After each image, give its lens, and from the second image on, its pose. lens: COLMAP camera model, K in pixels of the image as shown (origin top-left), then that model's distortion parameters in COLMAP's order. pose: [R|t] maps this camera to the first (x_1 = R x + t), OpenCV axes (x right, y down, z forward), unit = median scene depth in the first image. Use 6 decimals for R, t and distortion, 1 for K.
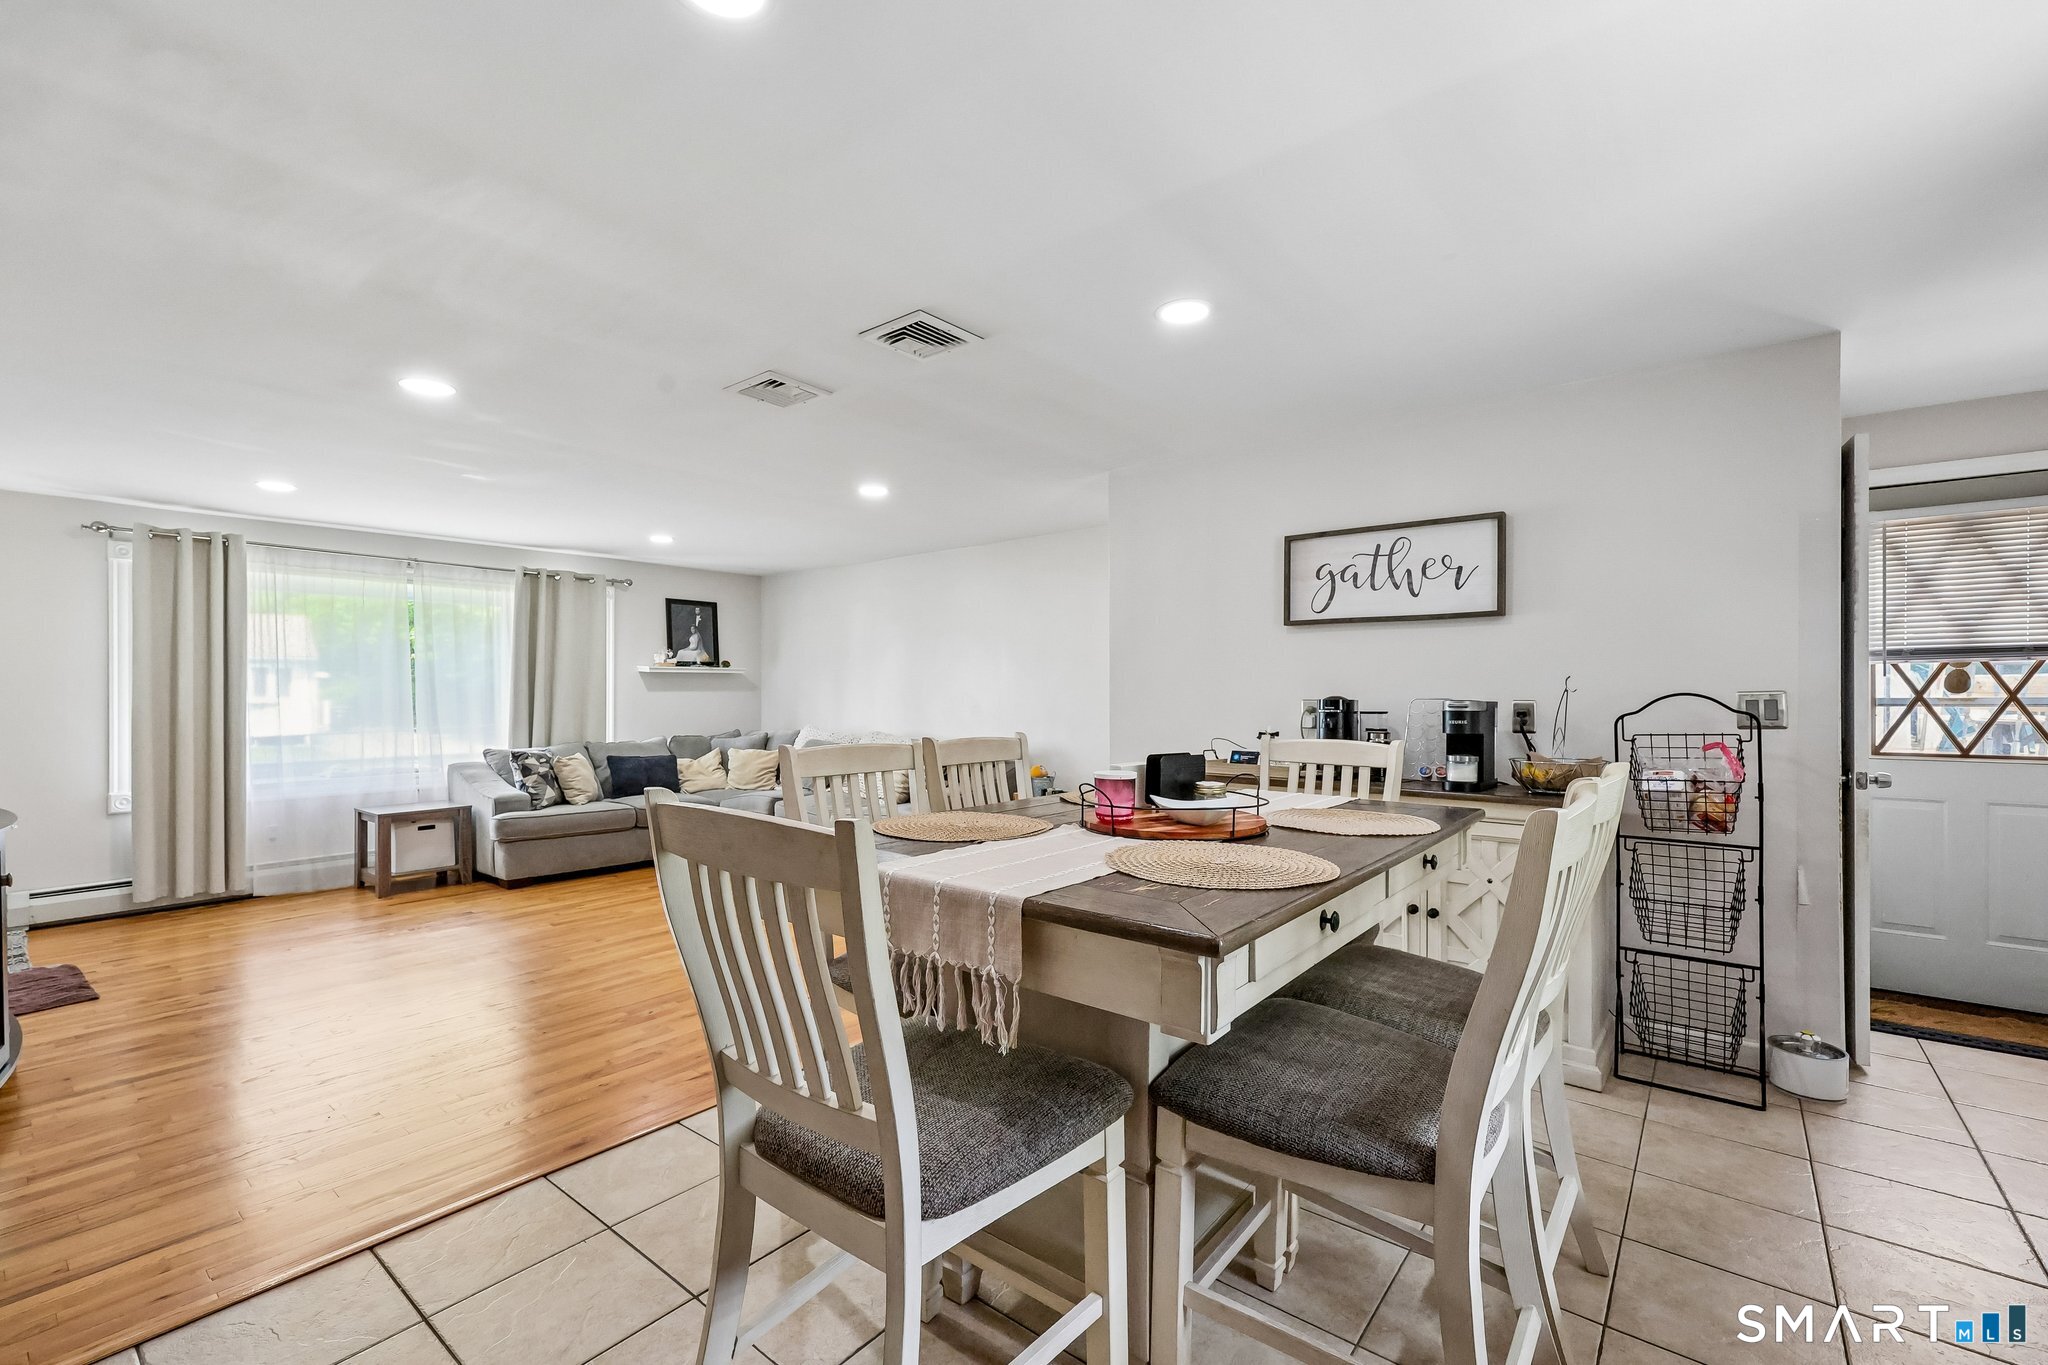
lens RADIAL K [[876.0, 0, 1024.0], [0, 876.0, 682.5], [0, 0, 1]] dist [0.003714, 0.000362]
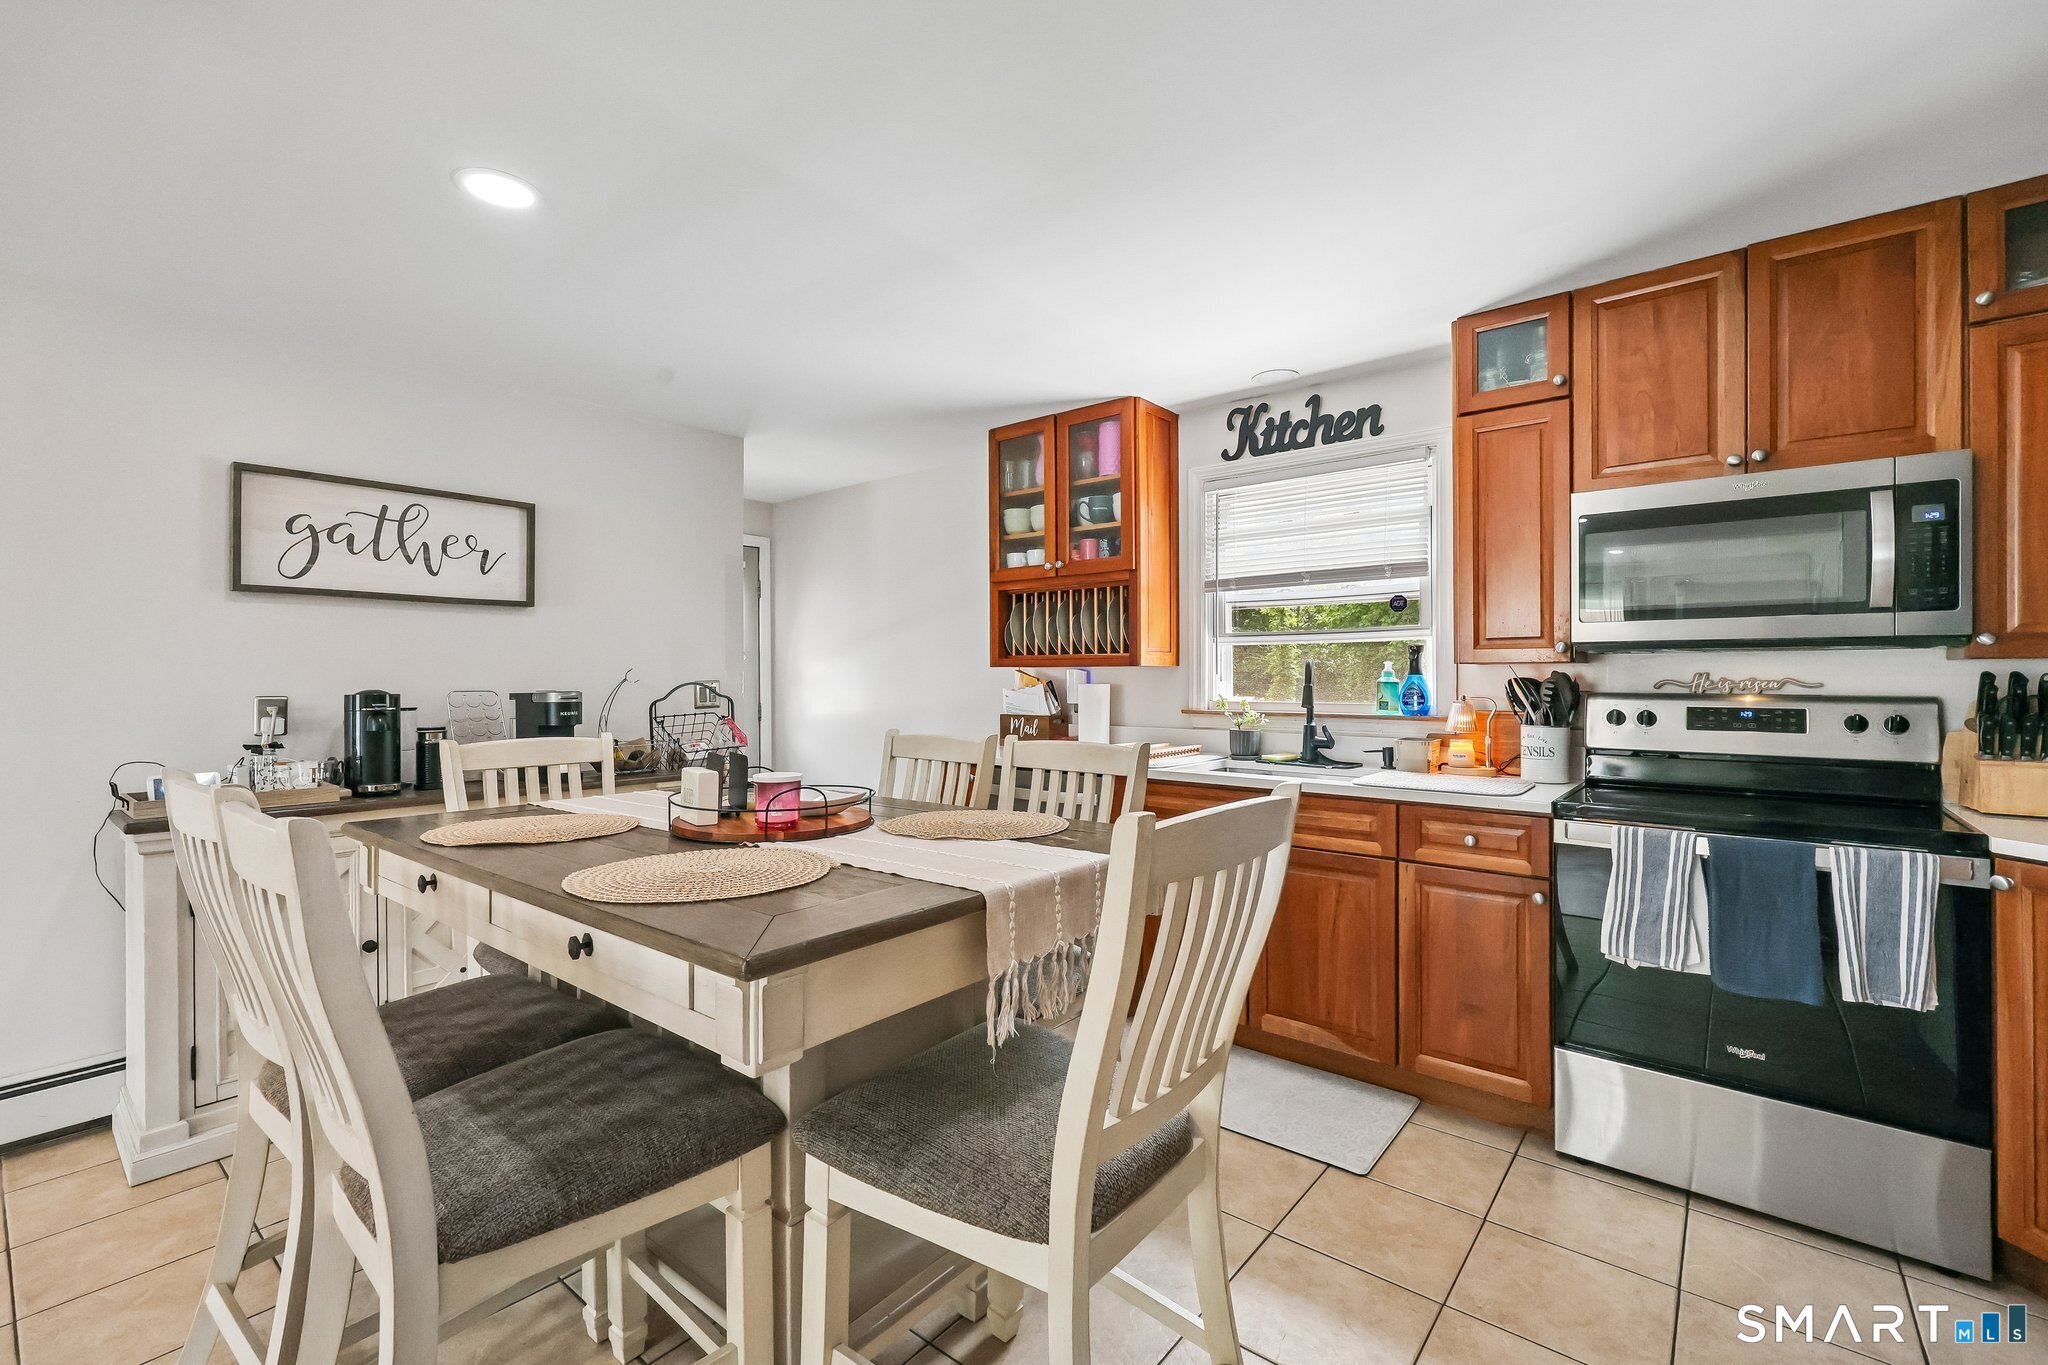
lens RADIAL K [[876.0, 0, 1024.0], [0, 876.0, 682.5], [0, 0, 1]] dist [0.003714, 0.000362]
pose [[0.007839, -0.007330, 0.999942, -0.256012], [-0.003663, 0.999966, 0.007359, 0.000522], [-0.999963, -0.003721, 0.007812, 0.238629]]
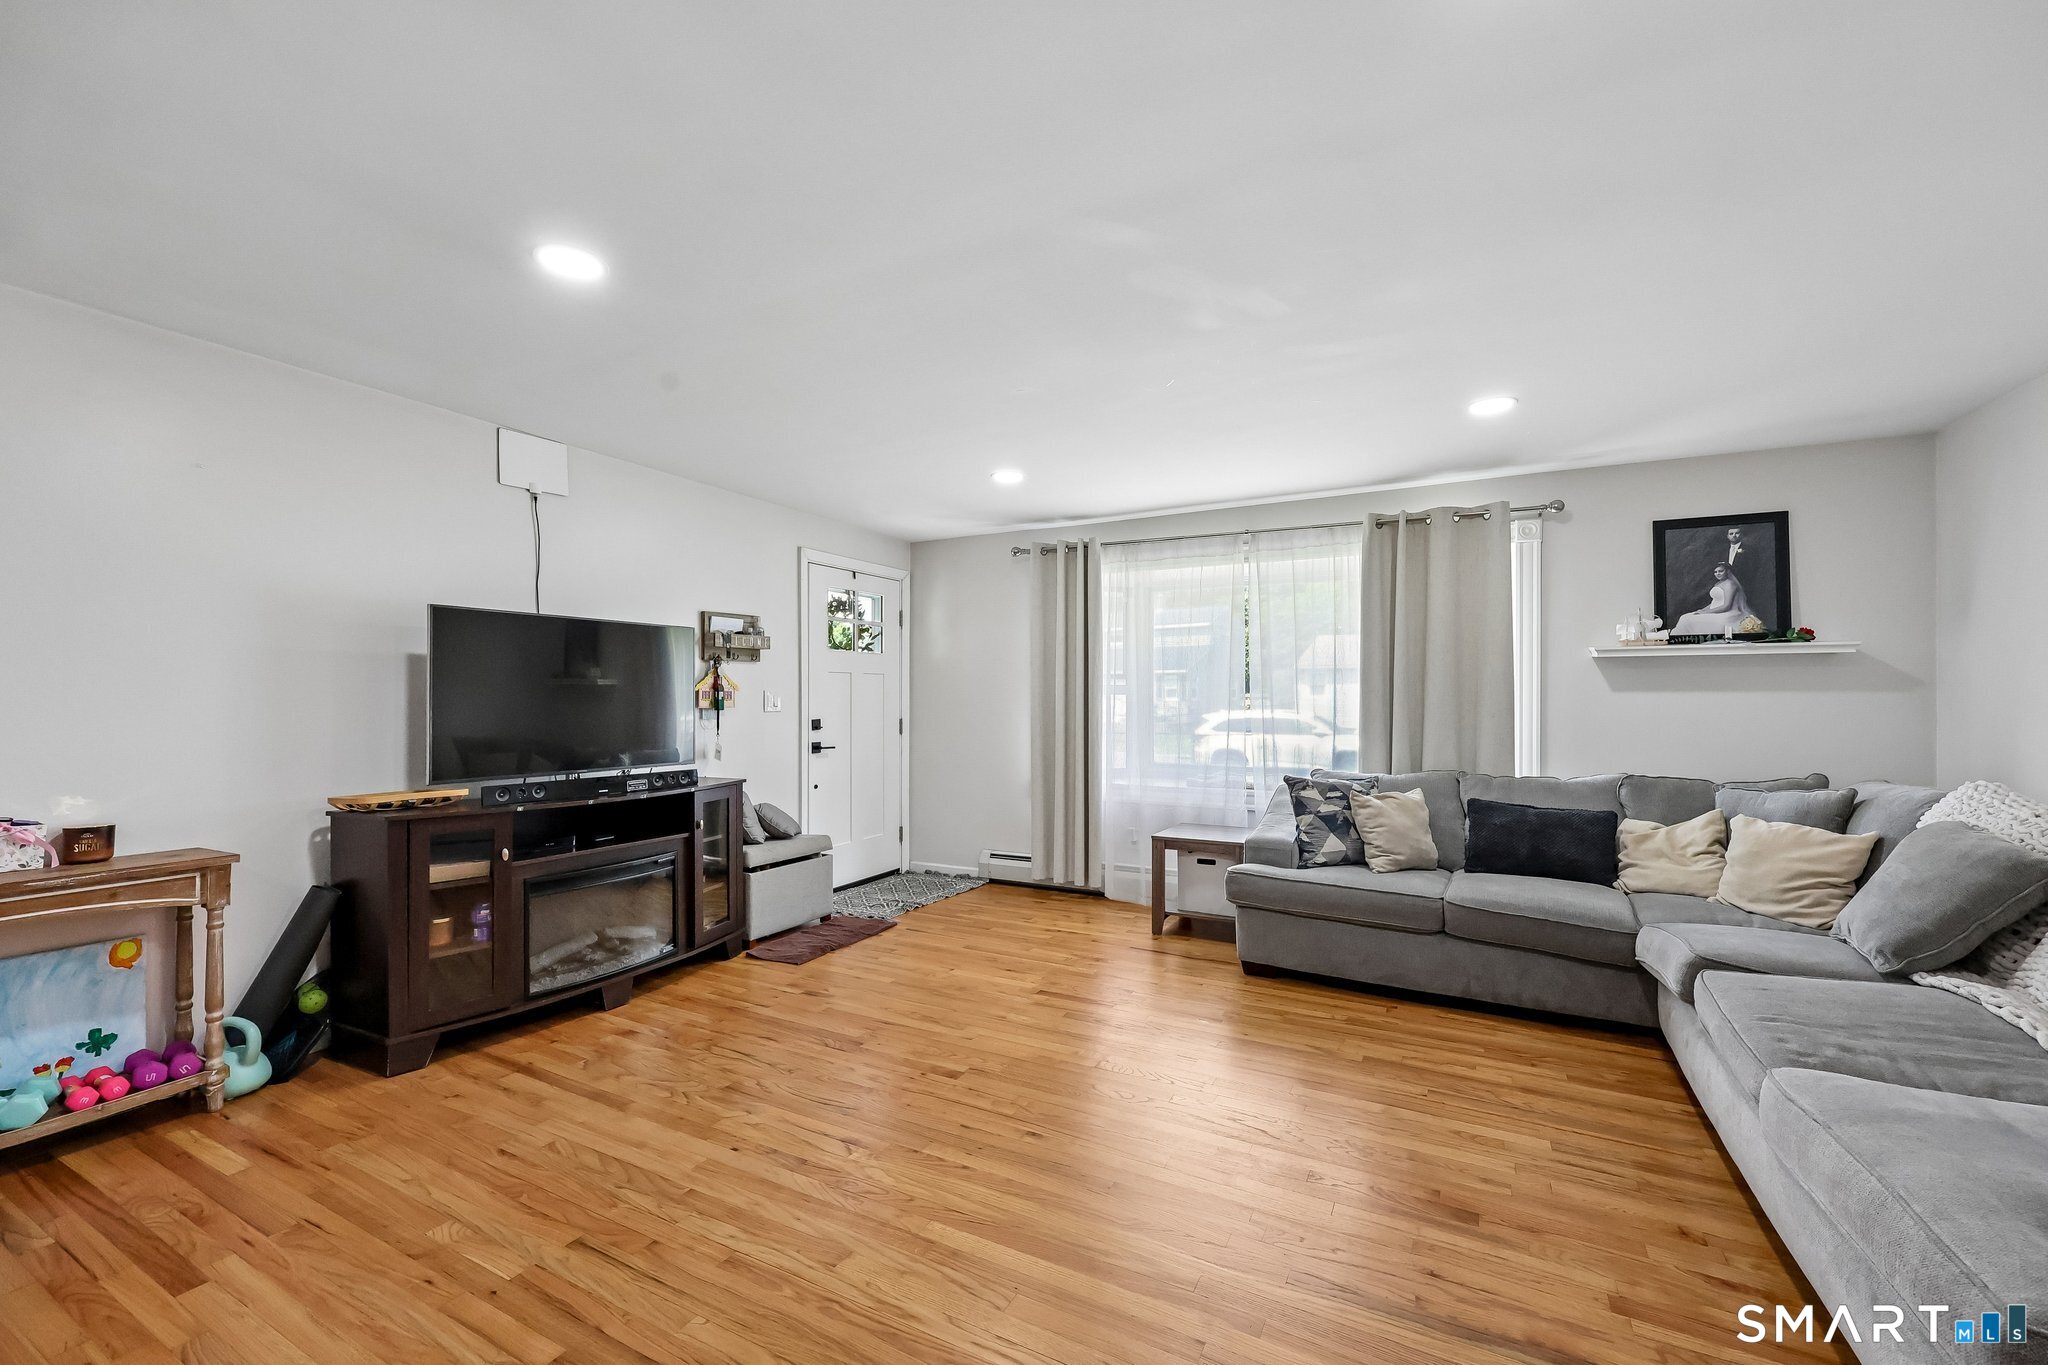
lens RADIAL K [[827.6, 0, 1032.7], [0, 827.6, 696.4], [0, 0, 1]] dist [0.000682, -0.000037]
pose [[0.198461, 0.006171, -0.980089, 0.027561], [0.009937, 0.999916, 0.008308, 0.006138], [0.980058, -0.011388, 0.198383, 0.665256]]
